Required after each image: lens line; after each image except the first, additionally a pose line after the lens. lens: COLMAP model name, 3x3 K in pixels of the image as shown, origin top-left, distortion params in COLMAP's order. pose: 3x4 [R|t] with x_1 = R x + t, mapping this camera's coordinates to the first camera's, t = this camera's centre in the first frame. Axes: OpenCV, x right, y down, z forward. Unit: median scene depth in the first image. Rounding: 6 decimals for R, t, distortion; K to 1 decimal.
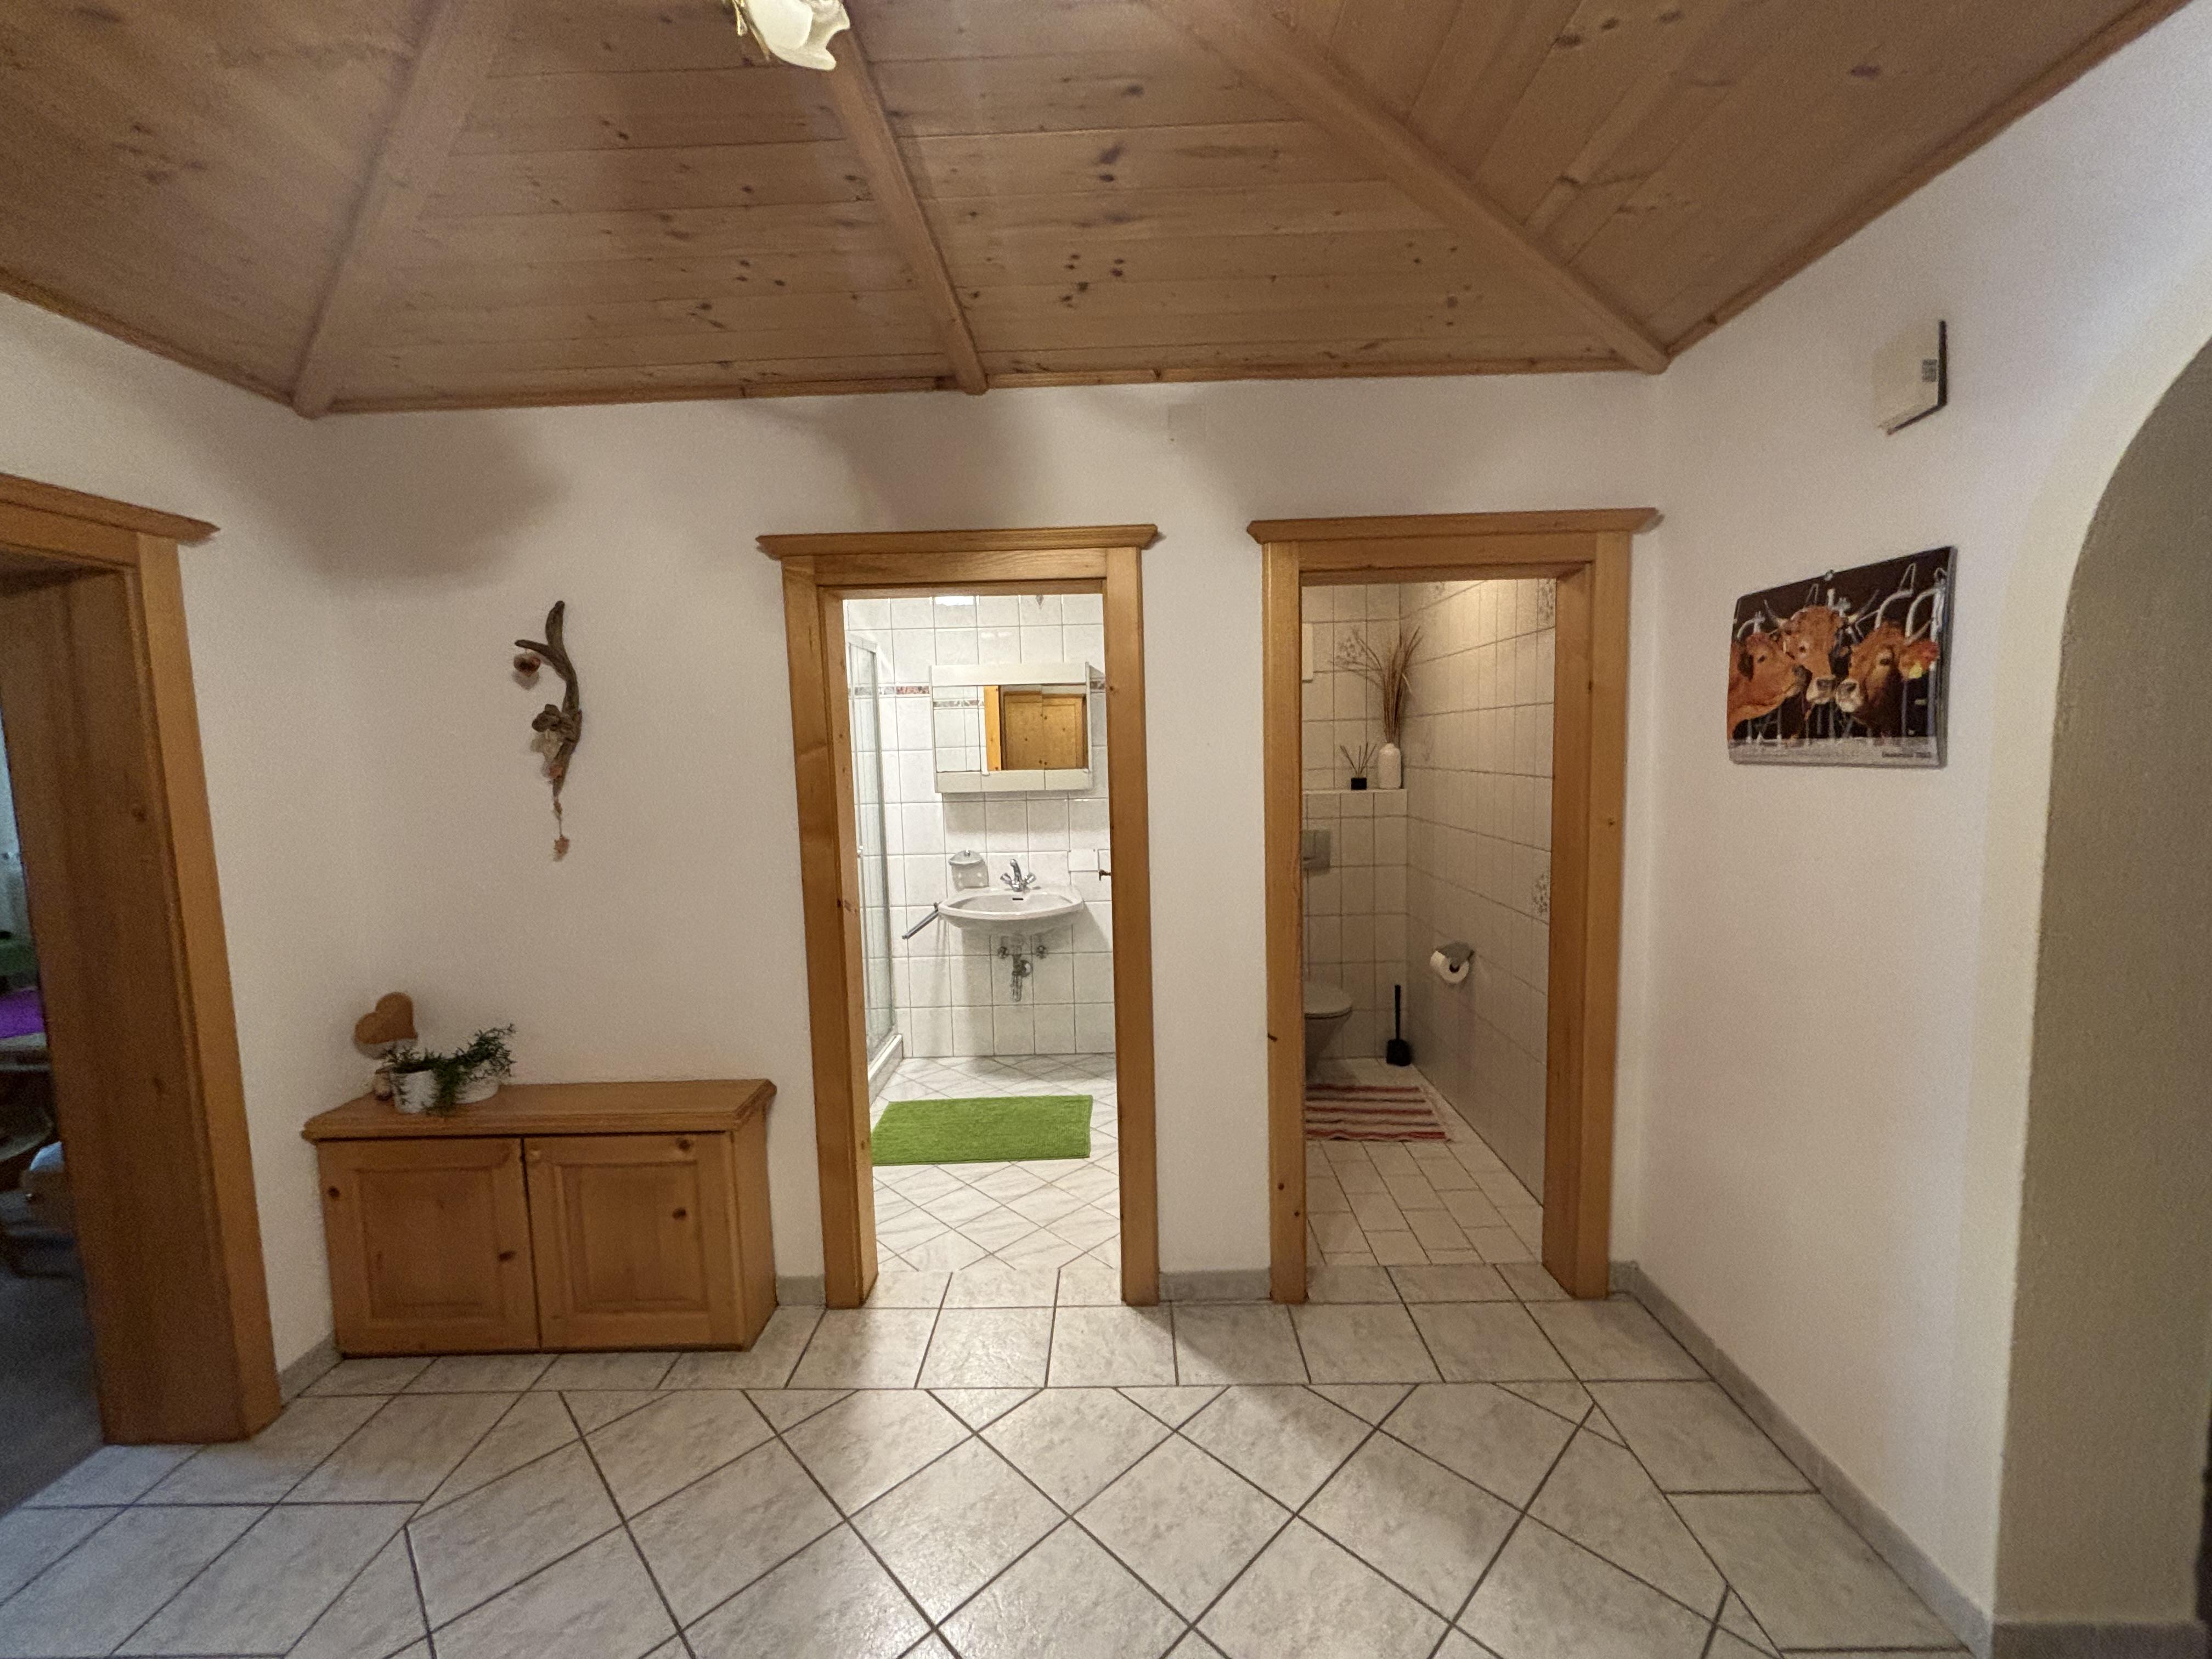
lens RADIAL K [[892.8, 0, 1106.0], [0, 892.8, 829.5], [0, 0, 1]] dist [-0.000637, 0.000014]
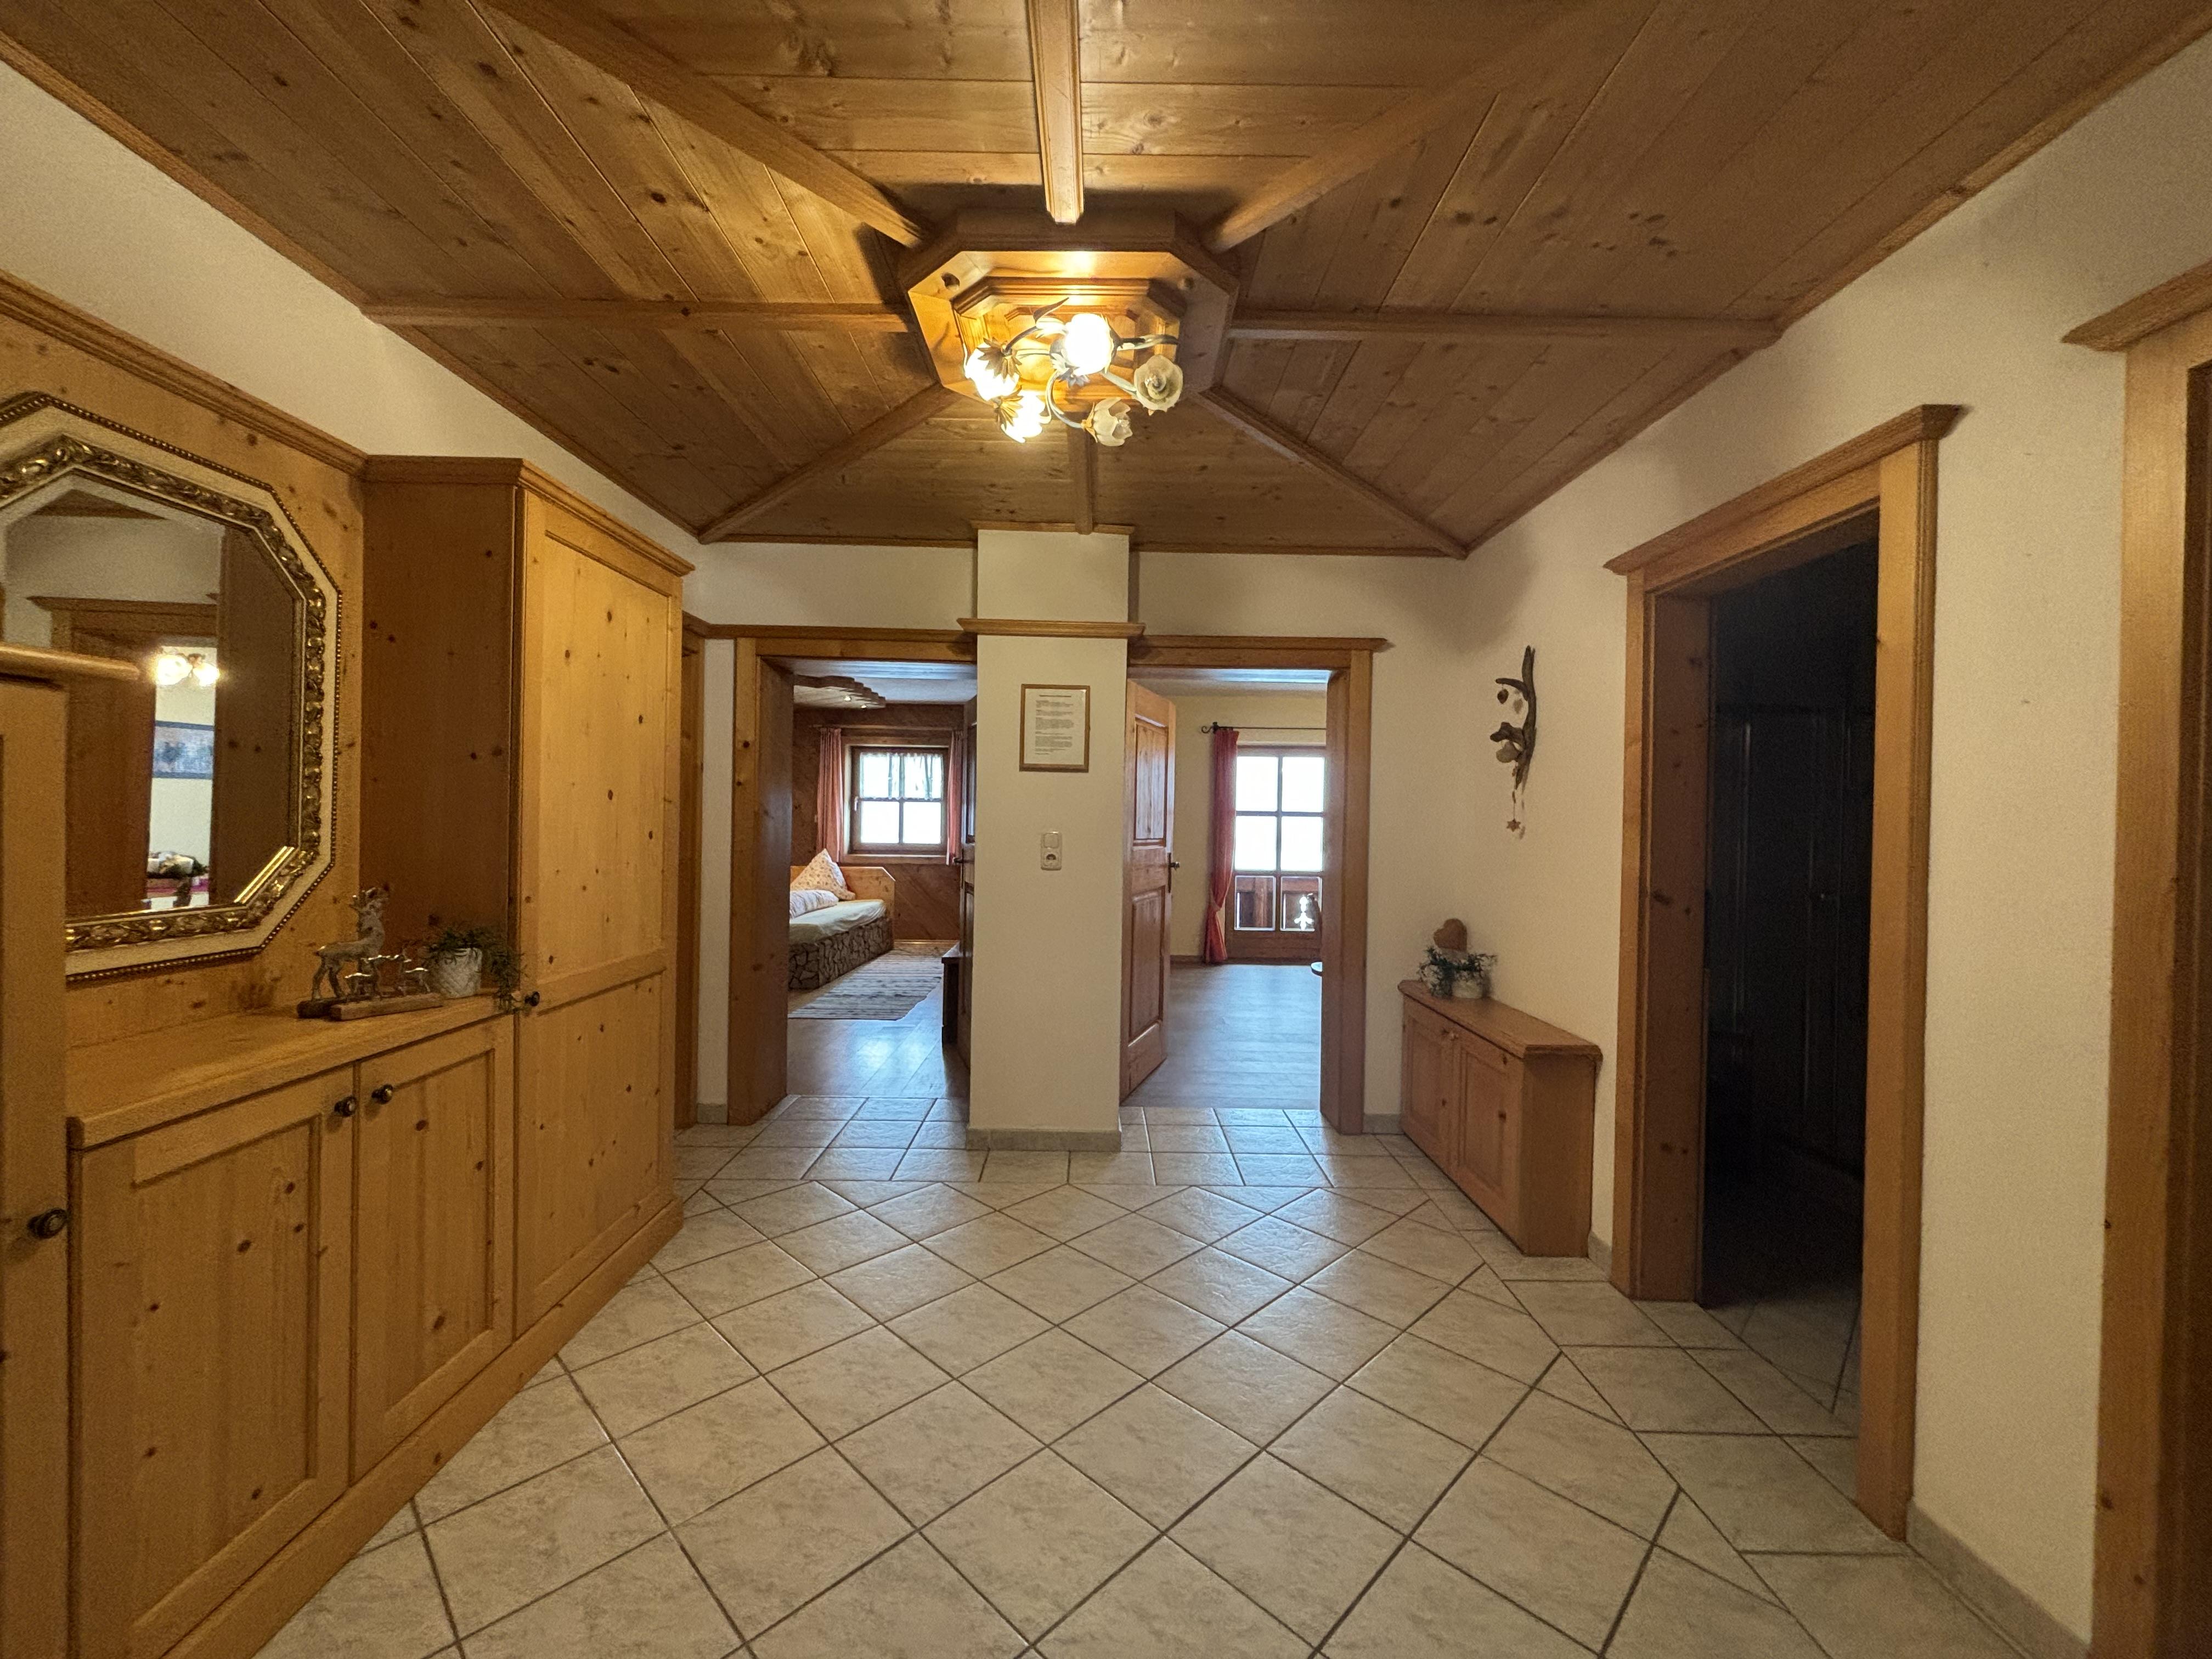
lens RADIAL K [[899.7, 0, 1106.0], [0, 899.7, 829.5], [0, 0, 1]] dist [-0.000608, -0.000030]
pose [[0.029690, 0.039706, -0.998770, 0.762234], [-0.113283, 0.992907, 0.036106, 0.045241], [0.993119, 0.112071, 0.033978, 0.352630]]
